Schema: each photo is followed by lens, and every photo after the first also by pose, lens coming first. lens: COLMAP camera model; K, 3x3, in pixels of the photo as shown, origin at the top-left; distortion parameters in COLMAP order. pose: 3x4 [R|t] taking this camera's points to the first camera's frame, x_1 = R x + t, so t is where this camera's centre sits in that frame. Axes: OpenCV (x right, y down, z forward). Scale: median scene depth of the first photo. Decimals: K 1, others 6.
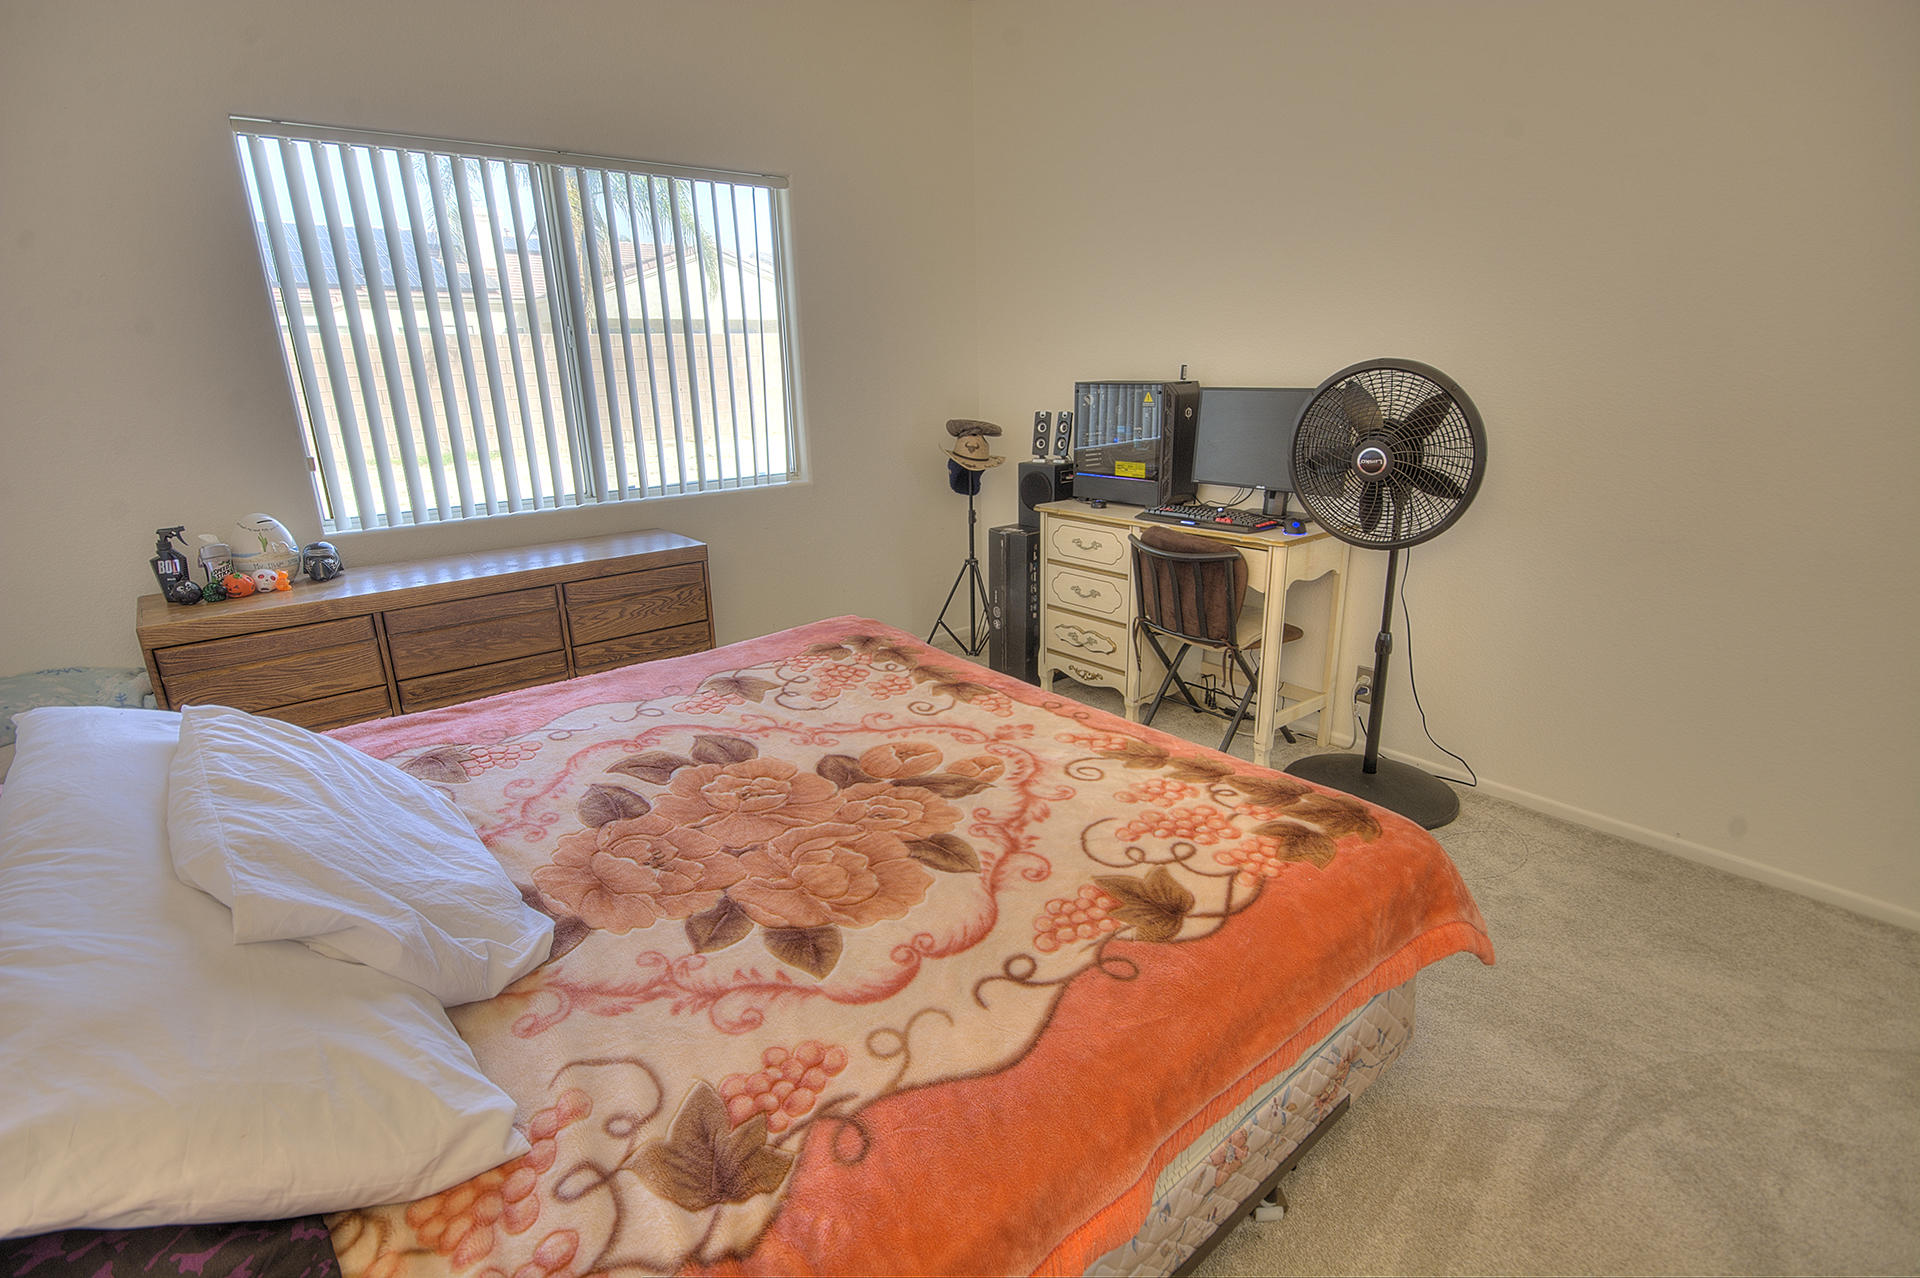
lens RADIAL K [[927.9, 0, 960.1], [0, 927.9, 636.7], [0, 0, 1]] dist [-0.002247, 0.000720]
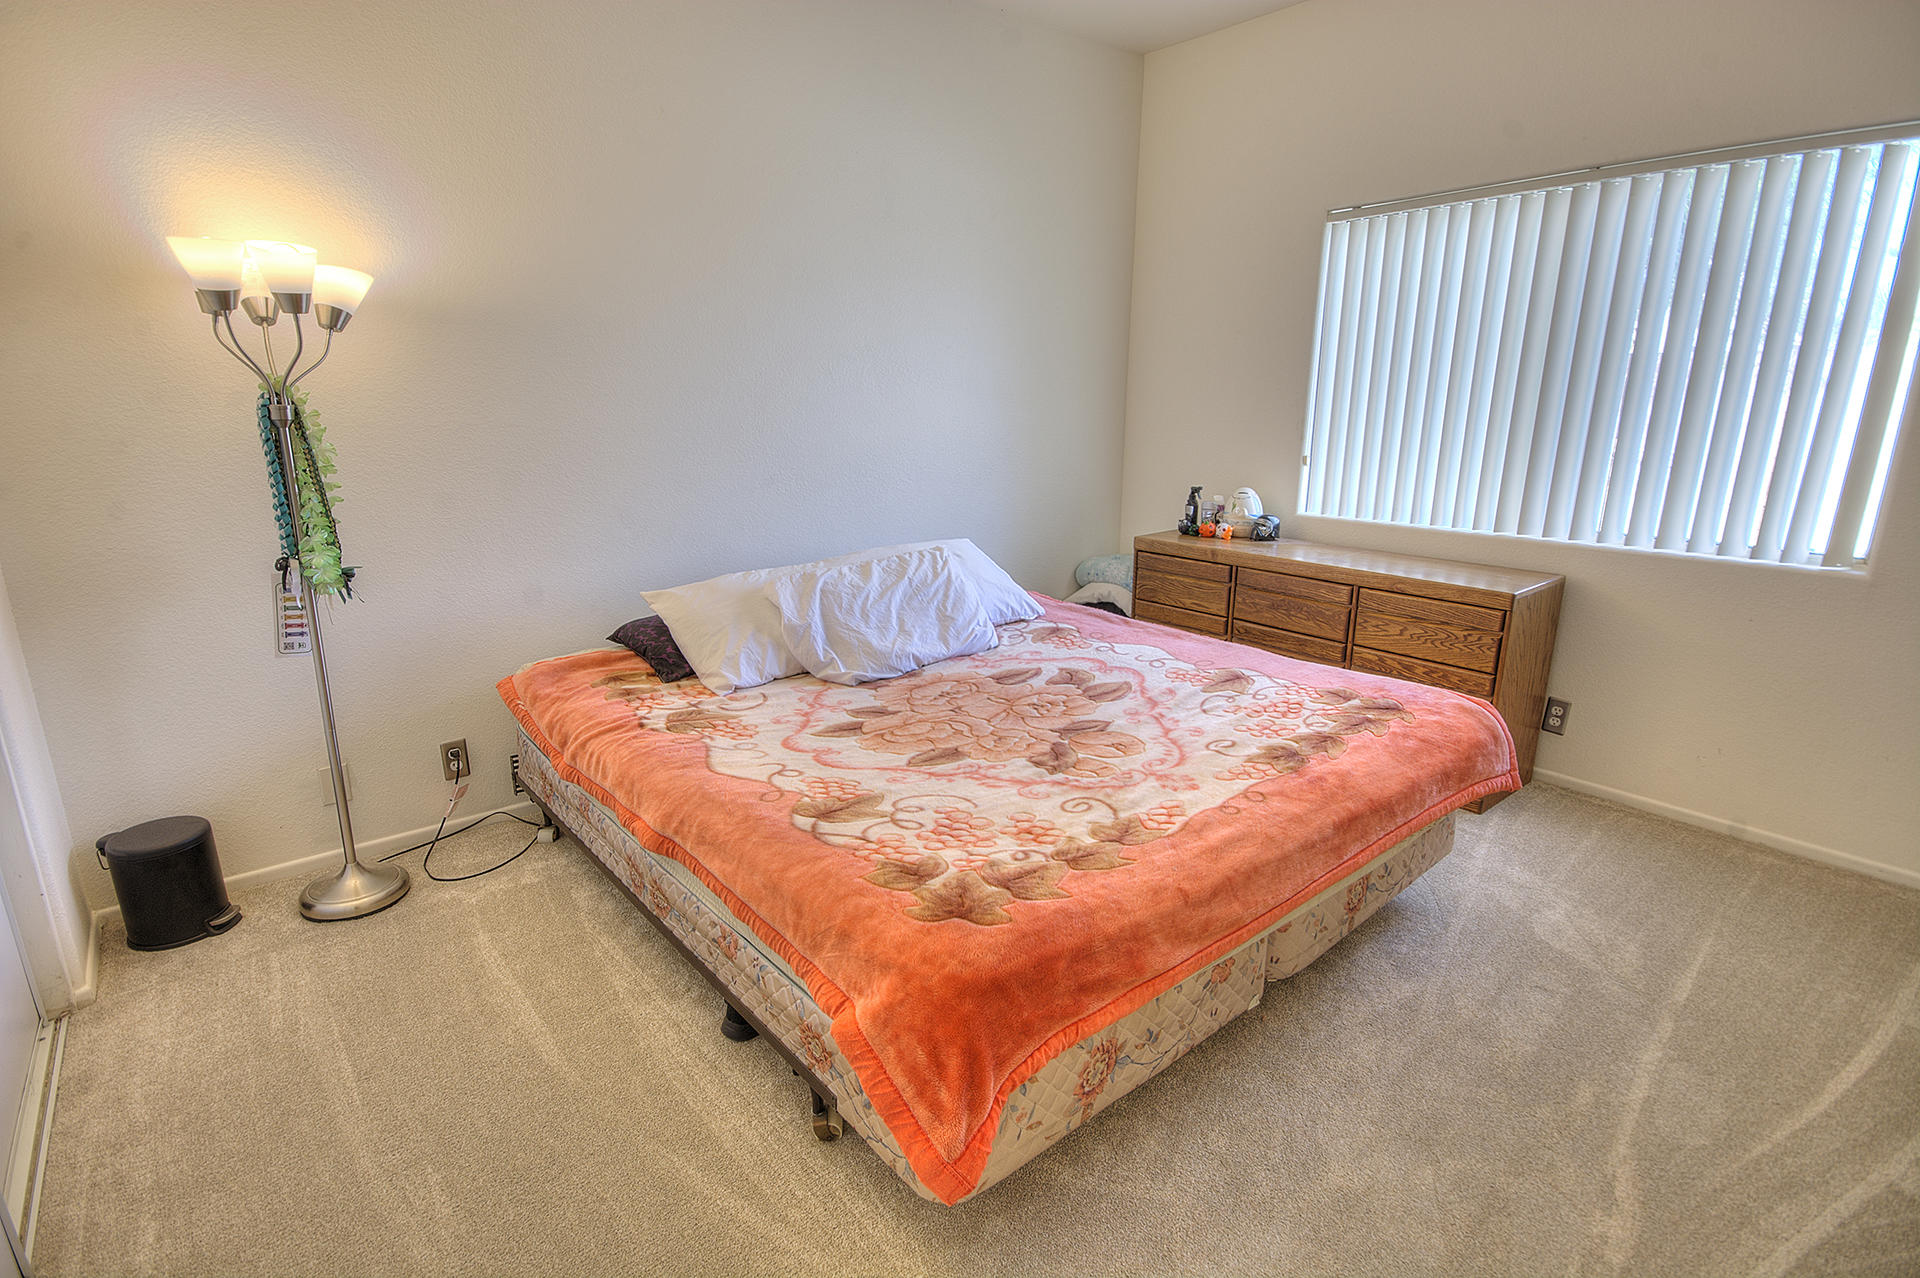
lens RADIAL K [[927.9, 0, 957.4], [0, 927.9, 641.2], [0, 0, 1]] dist [-0.002247, 0.000720]
pose [[-0.001321, 0.281115, -0.959673, 0.949050], [-0.286595, 0.919311, 0.269686, -0.228031], [0.958051, 0.275394, 0.079352, 0.667654]]
